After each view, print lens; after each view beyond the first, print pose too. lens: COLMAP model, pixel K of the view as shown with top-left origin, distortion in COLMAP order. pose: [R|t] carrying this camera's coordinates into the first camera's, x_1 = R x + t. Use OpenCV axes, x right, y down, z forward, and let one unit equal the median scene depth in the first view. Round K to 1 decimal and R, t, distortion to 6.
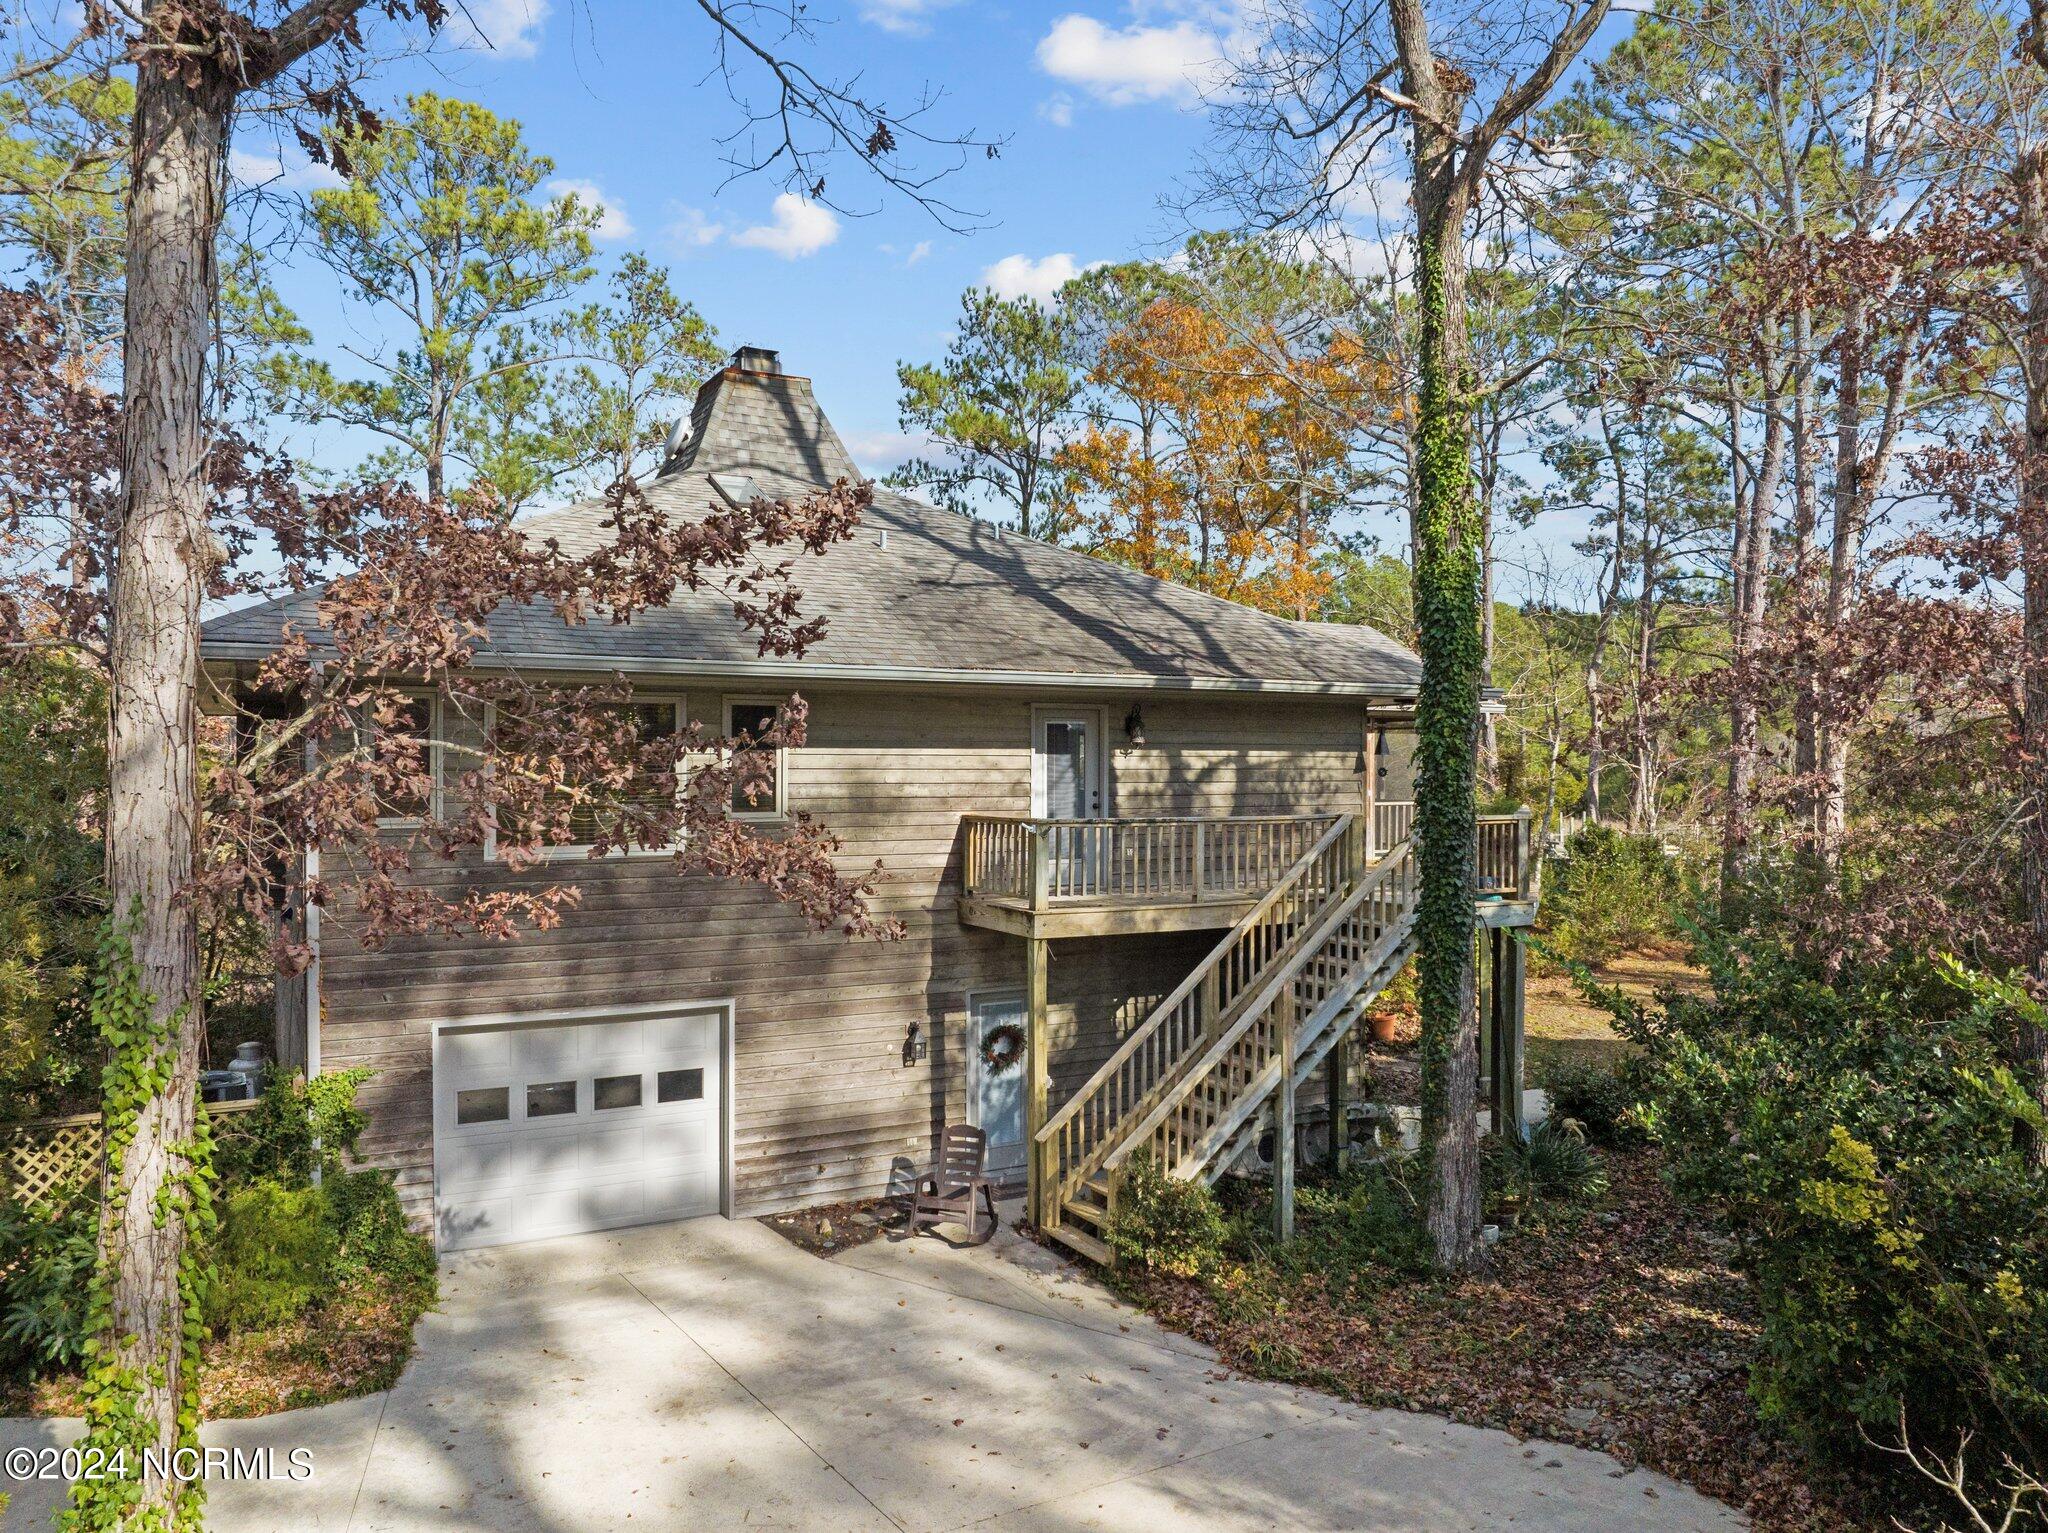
lens RADIAL K [[1433.7, 0, 1021.7], [0, 1433.7, 769.7], [0, 0, 1]] dist [0.000894, -0.000072]
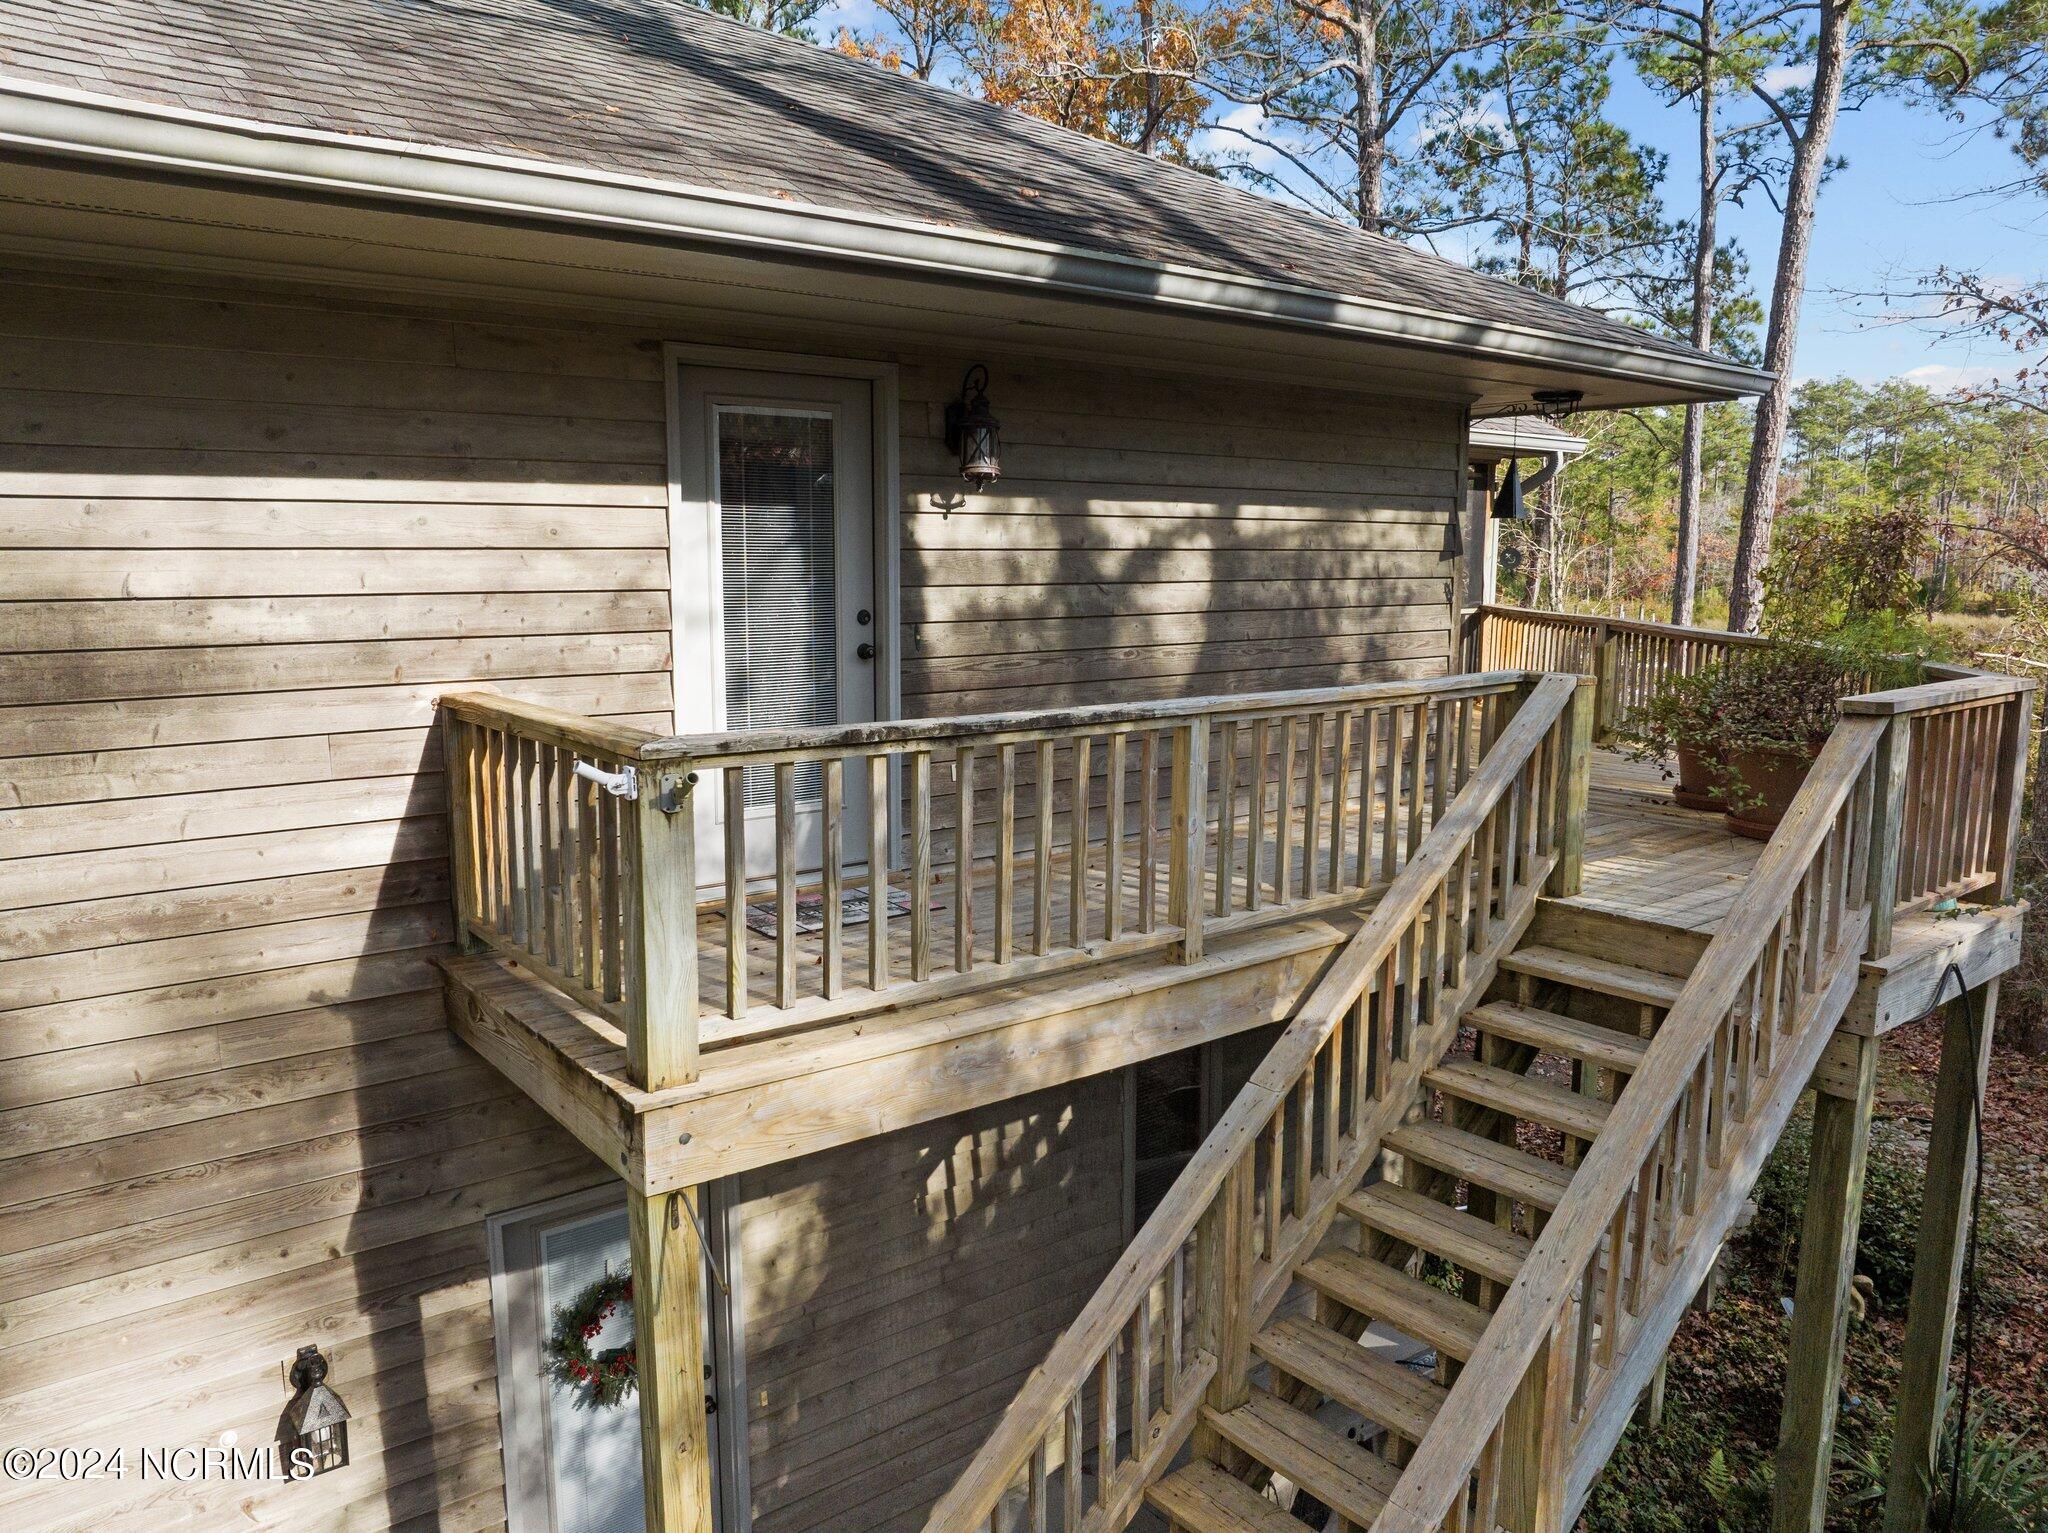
lens RADIAL K [[1439.4, 0, 1018.2], [0, 1439.4, 767.0], [0, 0, 1]] dist [-0.032884, -0.000730]
pose [[0.986659, -0.022904, 0.161179, 0.030479], [-0.000906, 0.989266, 0.146123, 0.001117], [-0.162796, -0.144319, 0.976048, 0.637710]]
